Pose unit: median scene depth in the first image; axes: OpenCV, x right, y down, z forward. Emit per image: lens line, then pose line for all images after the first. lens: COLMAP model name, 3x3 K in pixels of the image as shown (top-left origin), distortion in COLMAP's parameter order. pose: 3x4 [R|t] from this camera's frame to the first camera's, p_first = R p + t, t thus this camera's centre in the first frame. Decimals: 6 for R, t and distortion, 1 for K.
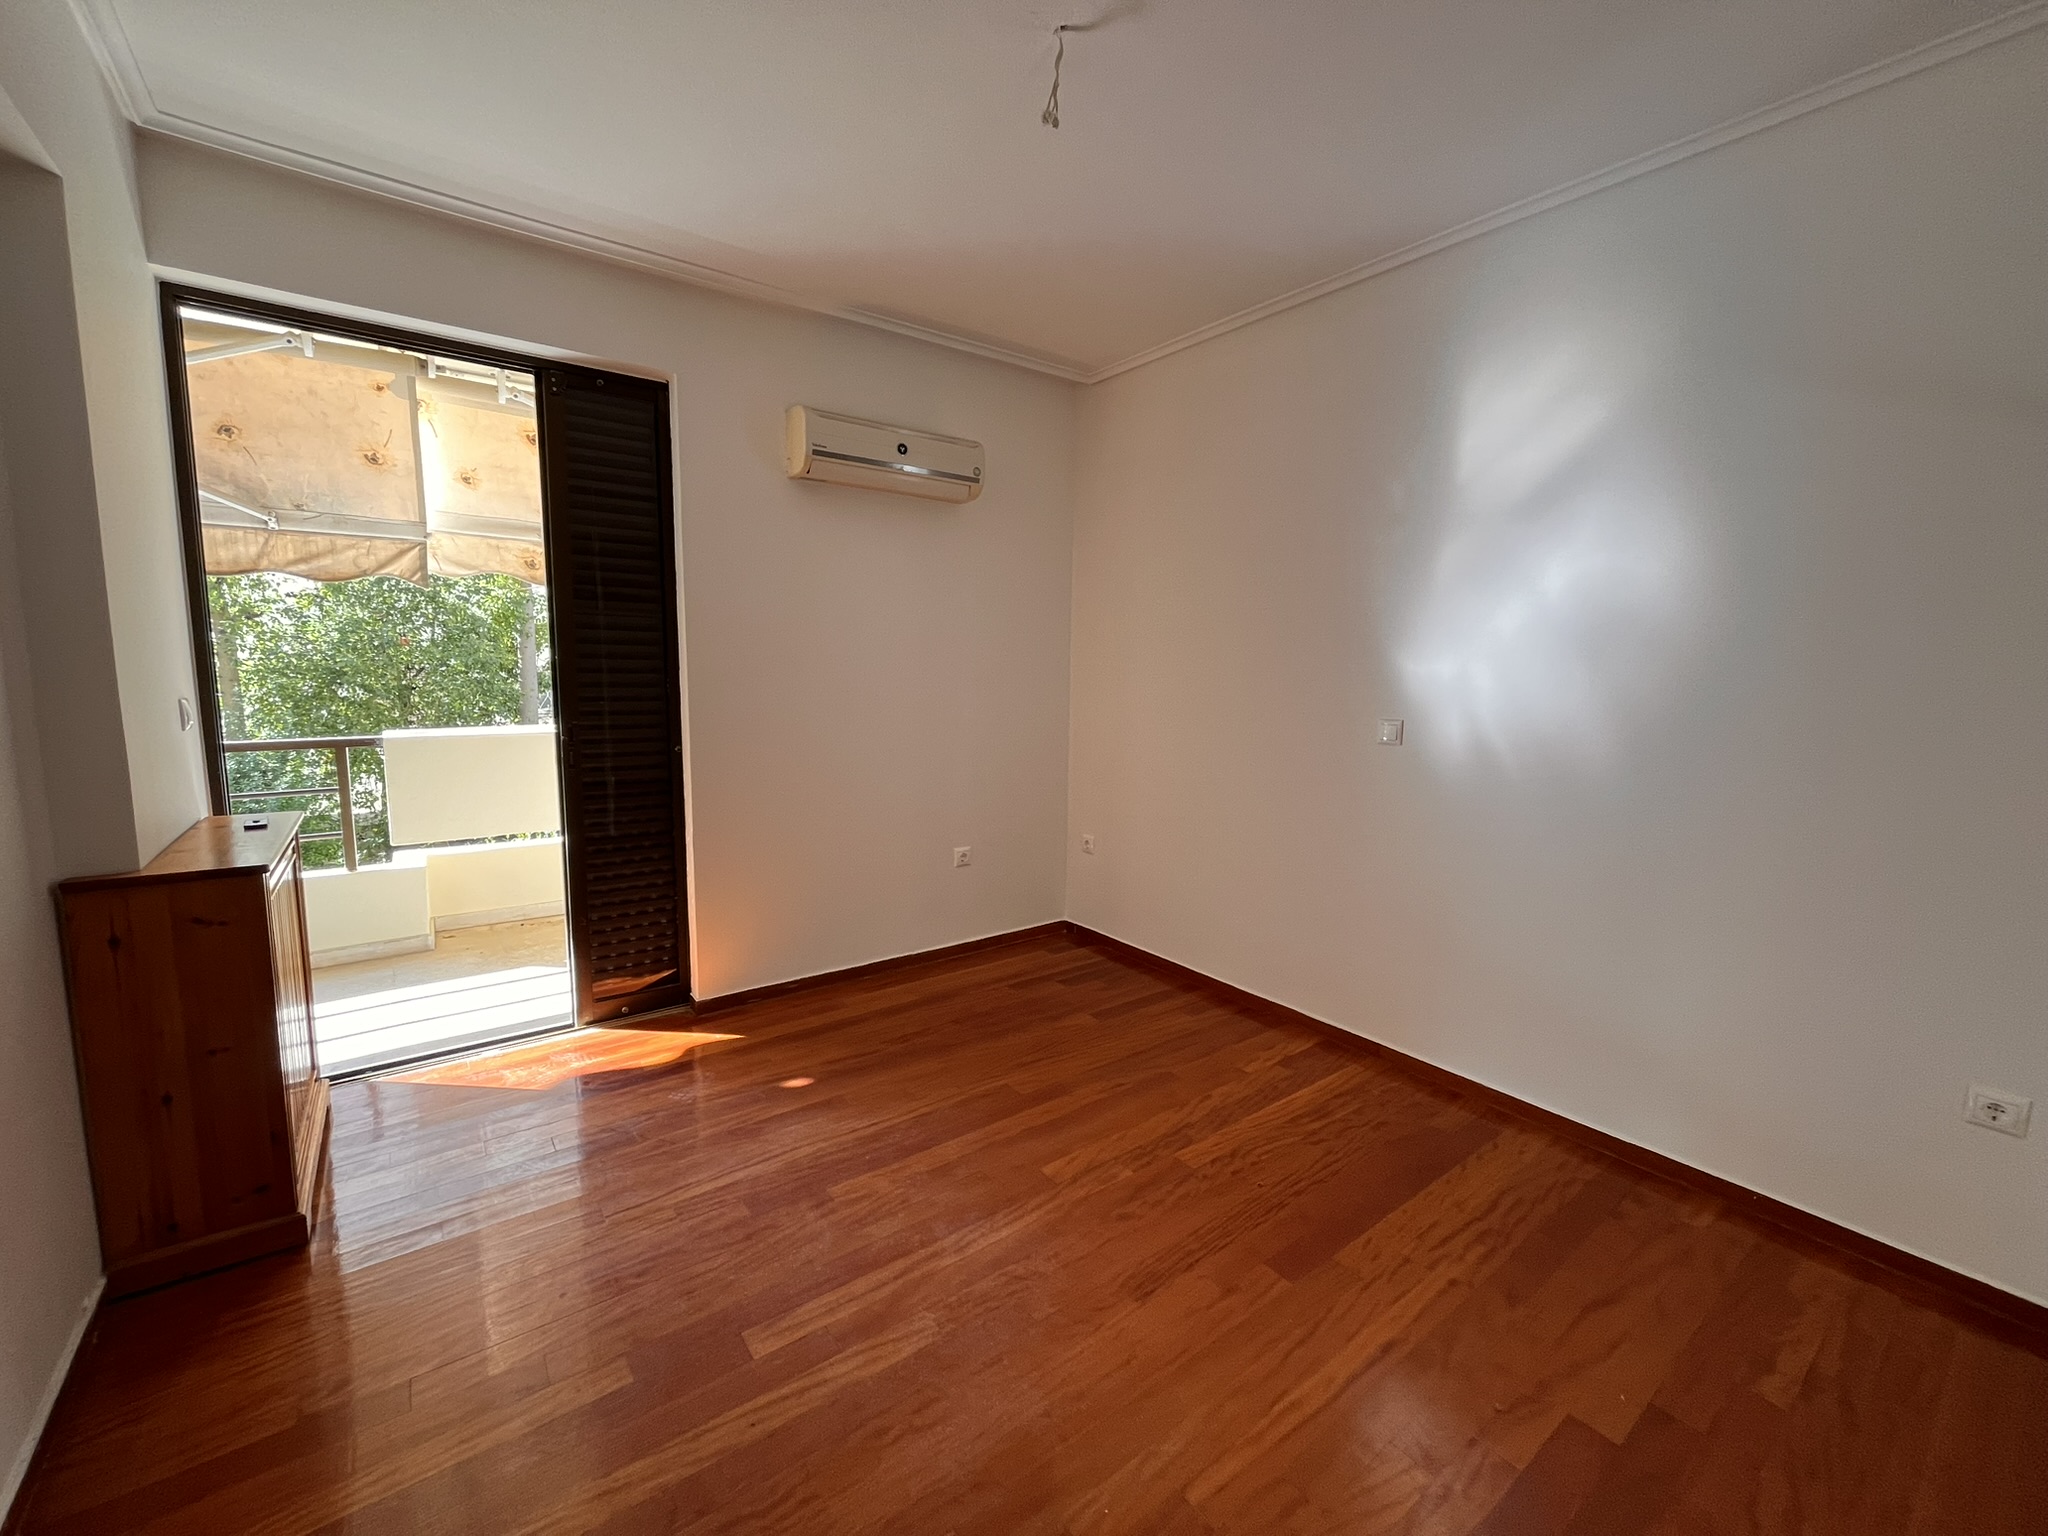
lens RADIAL K [[829.8, 0, 1022.7], [0, 829.8, 767.7], [0, 0, 1]] dist [-0.001074, -0.000889]
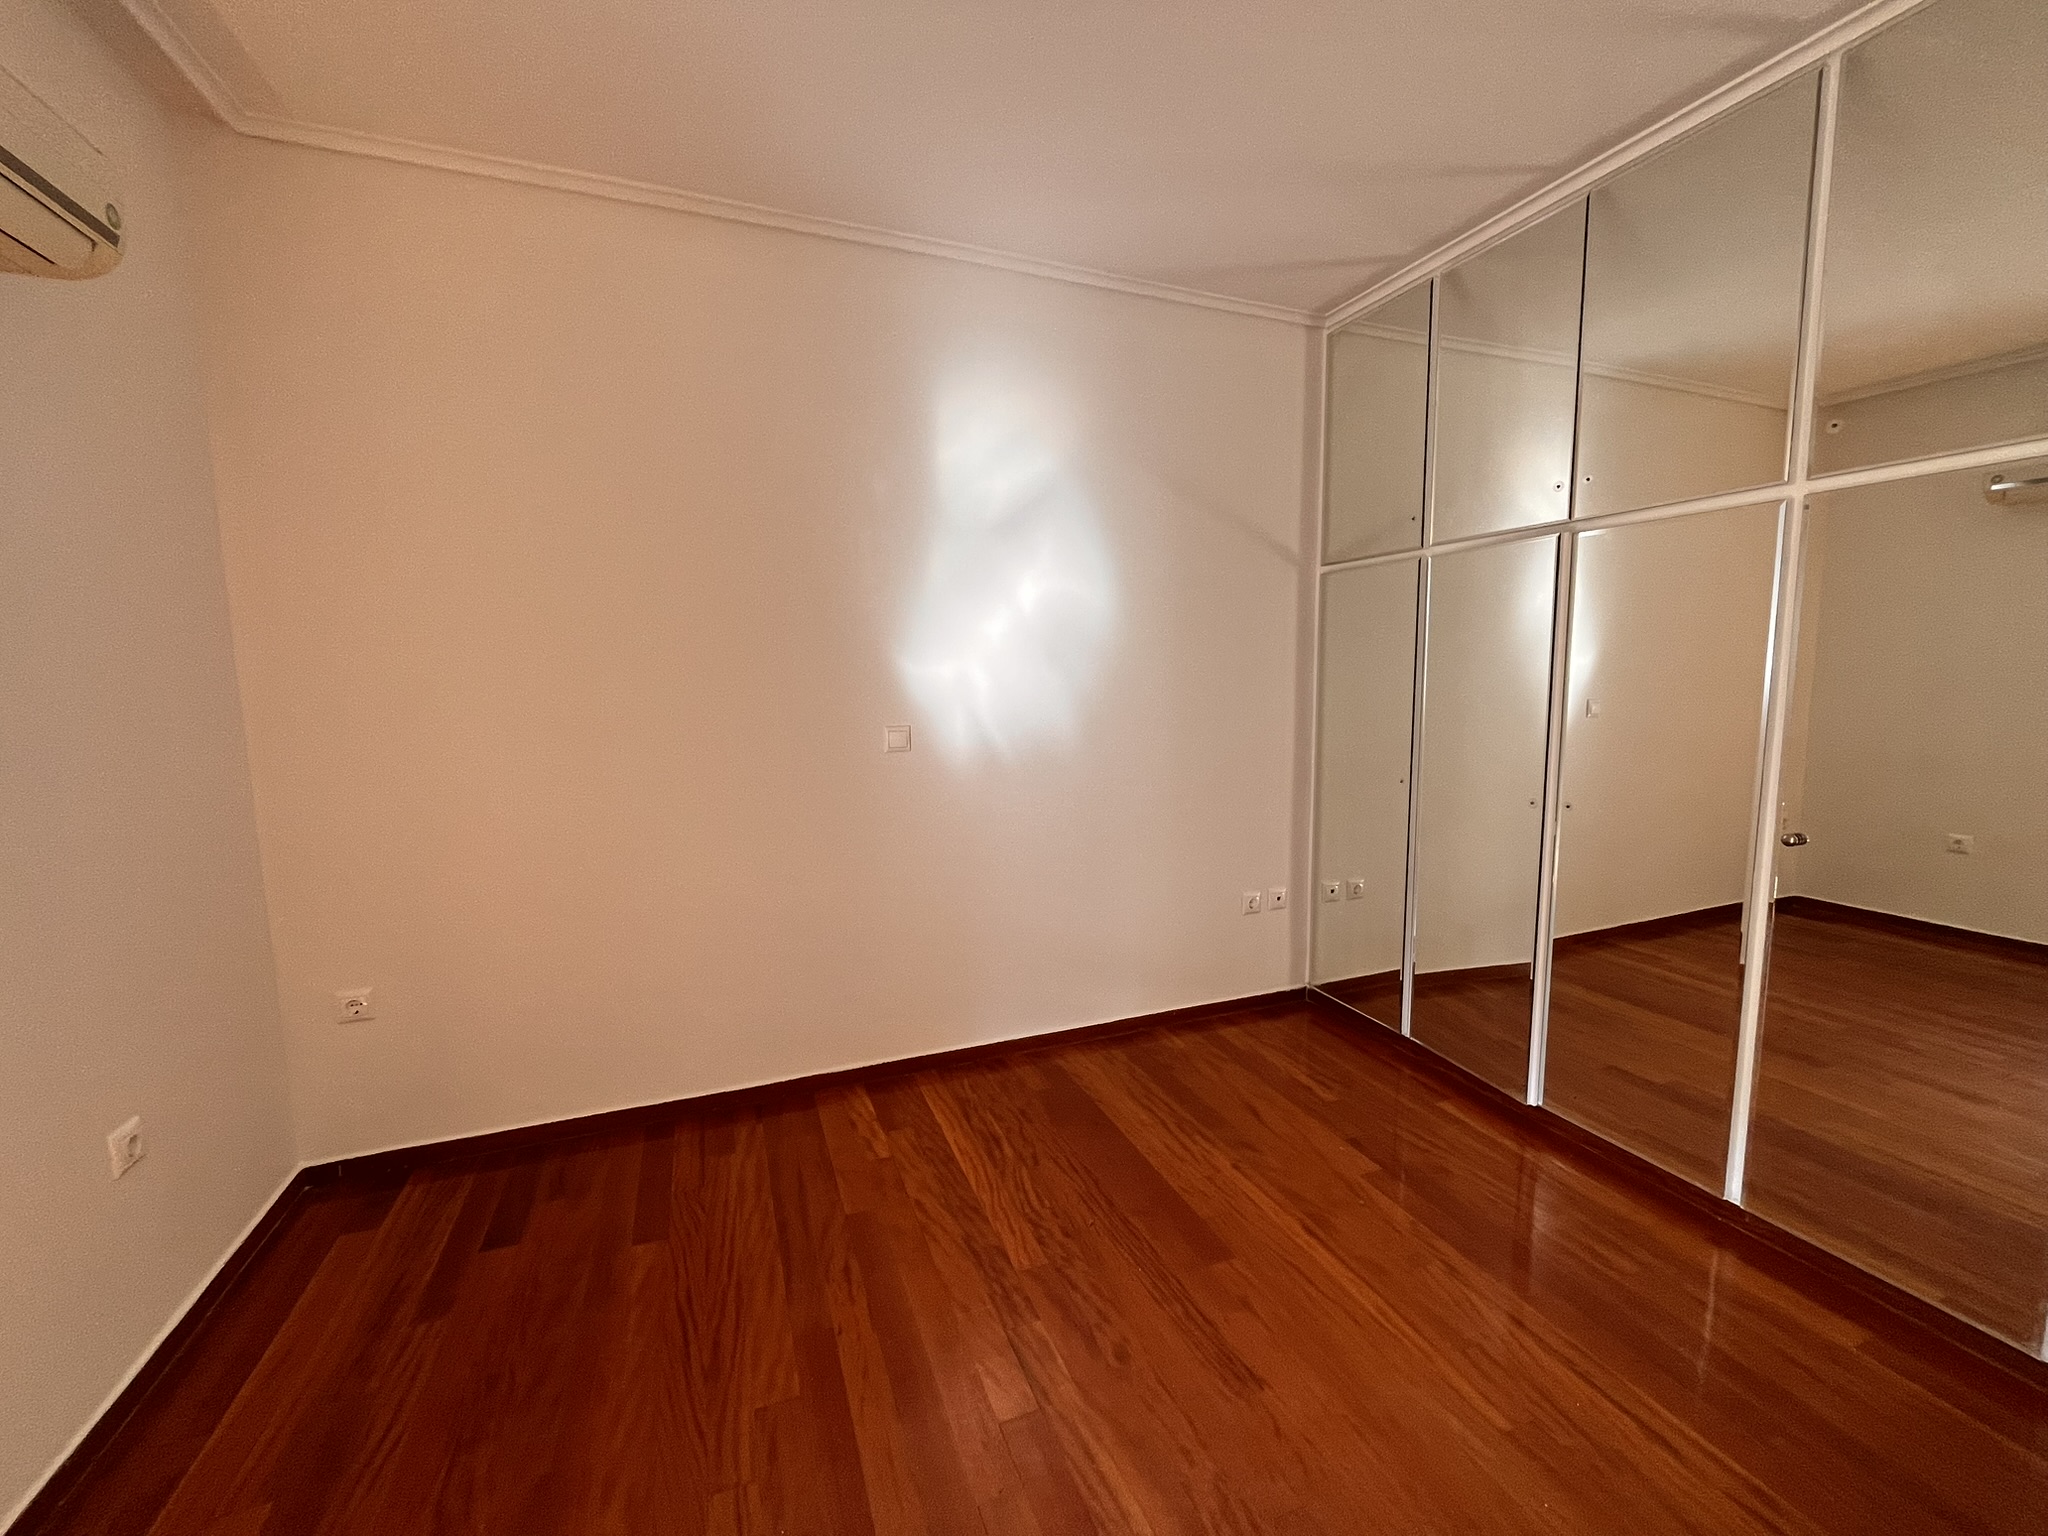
lens RADIAL K [[829.8, 0, 1026.3], [0, 829.8, 763.4], [0, 0, 1]] dist [-0.001074, -0.000889]
pose [[0.265749, -0.123287, 0.956126, -0.474438], [0.132300, 0.987069, 0.090505, -0.087626], [-0.954921, 0.102444, 0.278624, 0.635482]]
